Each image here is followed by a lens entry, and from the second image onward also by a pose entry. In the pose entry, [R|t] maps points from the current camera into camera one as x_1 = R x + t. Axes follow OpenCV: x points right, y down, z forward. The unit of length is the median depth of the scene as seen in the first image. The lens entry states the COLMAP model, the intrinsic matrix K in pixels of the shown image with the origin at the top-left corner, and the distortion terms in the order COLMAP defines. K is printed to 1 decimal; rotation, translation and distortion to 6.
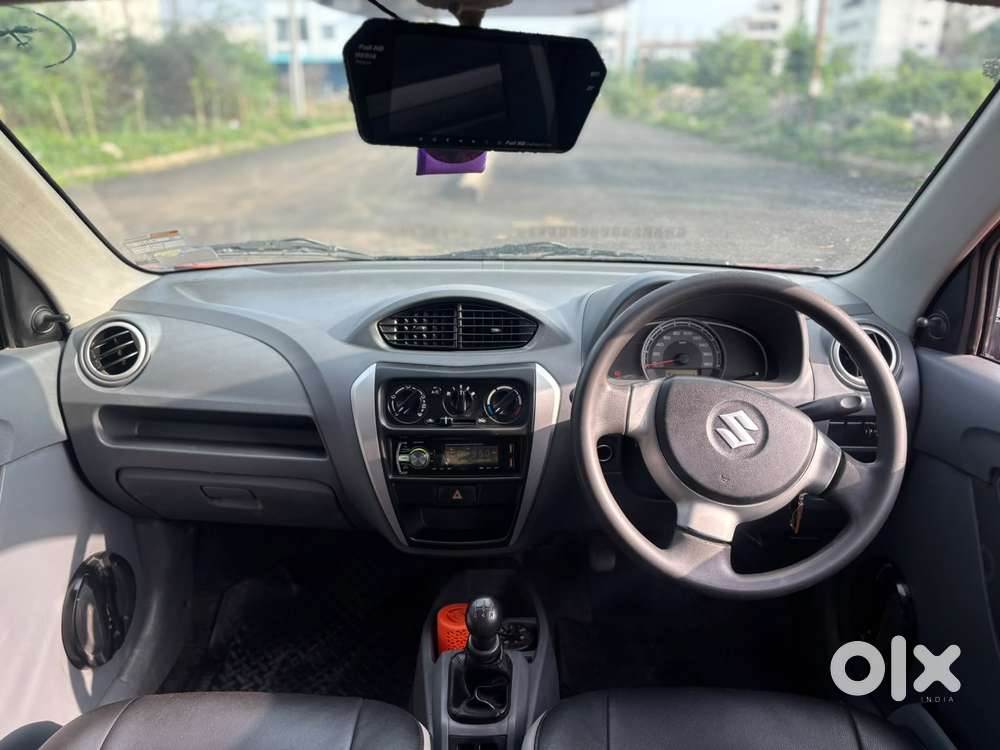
lens RADIAL K [[758.0, 0, 495.3], [0, 758.0, 374.8], [0, 0, 1]] dist [0.061761, -0.071452]
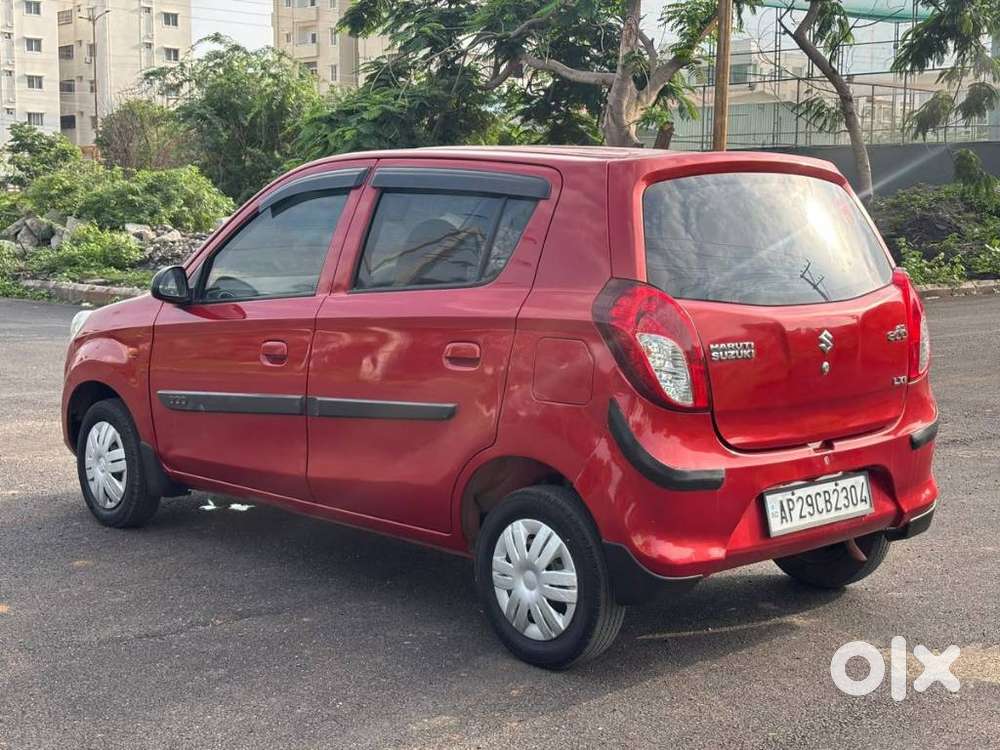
lens RADIAL K [[1506.2, 0, 507.7], [0, 1506.2, 373.3], [0, 0, 1]] dist [0.284013, -1.125423]
pose [[0.704220, -0.071935, 0.706329, -0.184606], [0.234787, 0.962477, -0.136064, 0.058980], [-0.670037, 0.261656, 0.694684, -0.162214]]
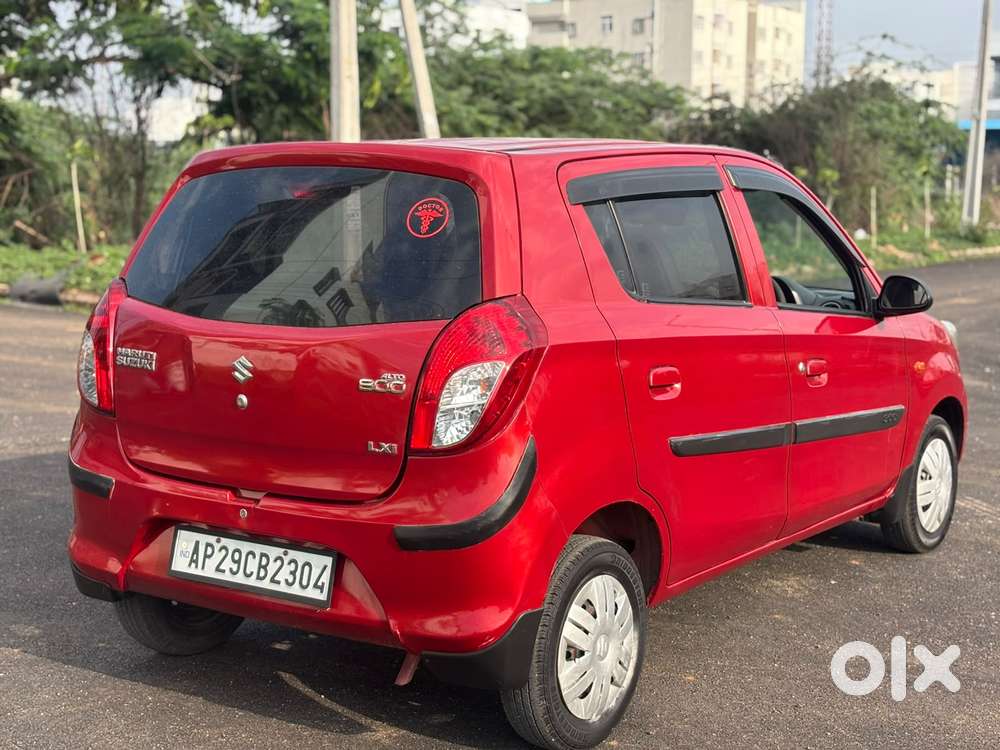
lens RADIAL K [[1506.2, 0, 507.7], [0, 1506.2, 373.3], [0, 0, 1]] dist [0.284013, -1.125423]
pose [[0.842070, 0.080902, -0.533266, 0.106448], [-0.199767, 0.965155, -0.169024, 0.060155], [0.501010, 0.248859, 0.828889, -0.175359]]
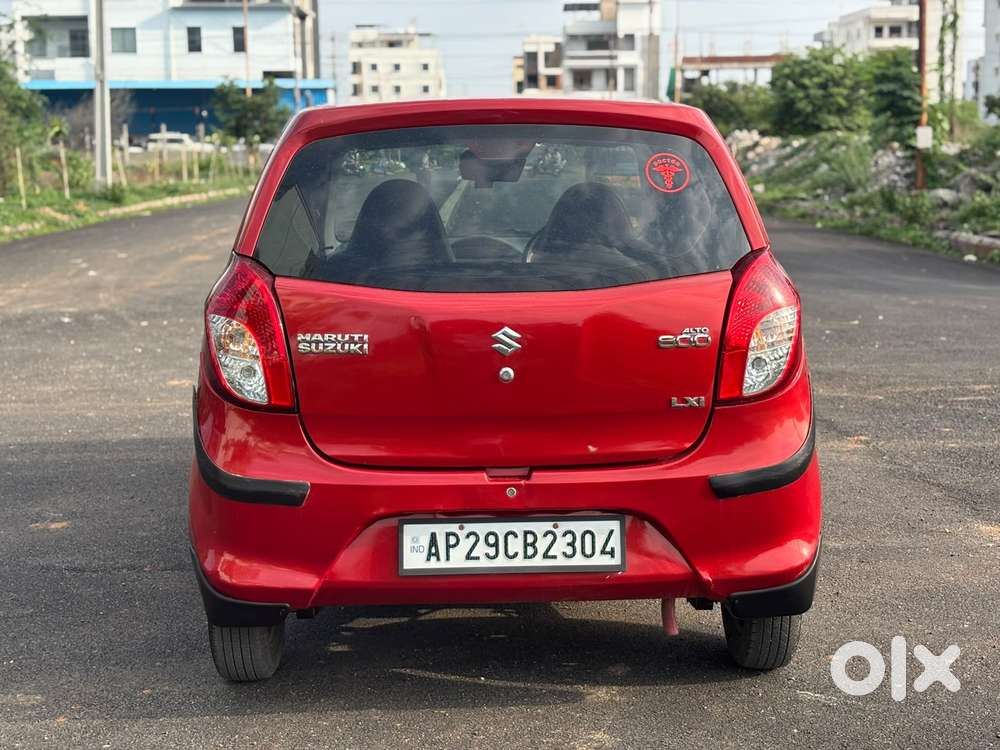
lens RADIAL K [[1506.2, 0, 507.7], [0, 1506.2, 373.3], [0, 0, 1]] dist [0.284013, -1.125423]
pose [[0.998254, -0.012811, 0.057657, -0.018244], [0.024185, 0.979262, -0.201147, 0.072426], [-0.053885, 0.202190, 0.977863, -0.205070]]
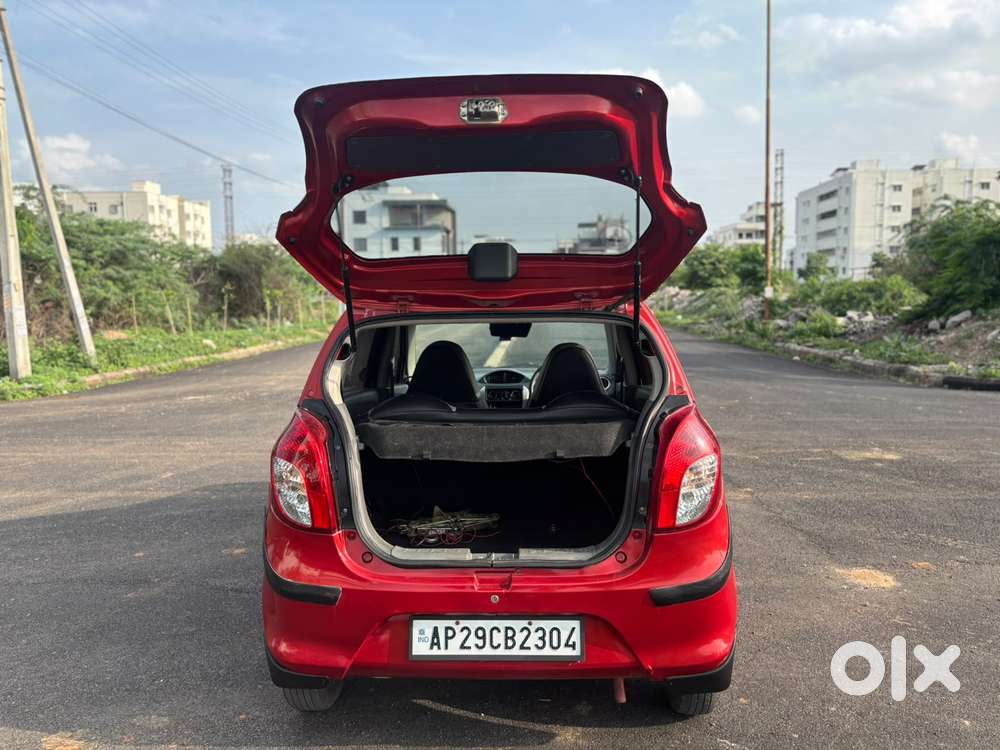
lens RADIAL K [[758.0, 0, 495.3], [0, 758.0, 374.8], [0, 0, 1]] dist [0.061761, -0.071452]
pose [[0.999863, -0.005907, -0.015449, -0.006814], [0.001987, 0.970185, -0.242356, 0.047858], [0.016420, 0.242292, 0.970064, -0.154037]]
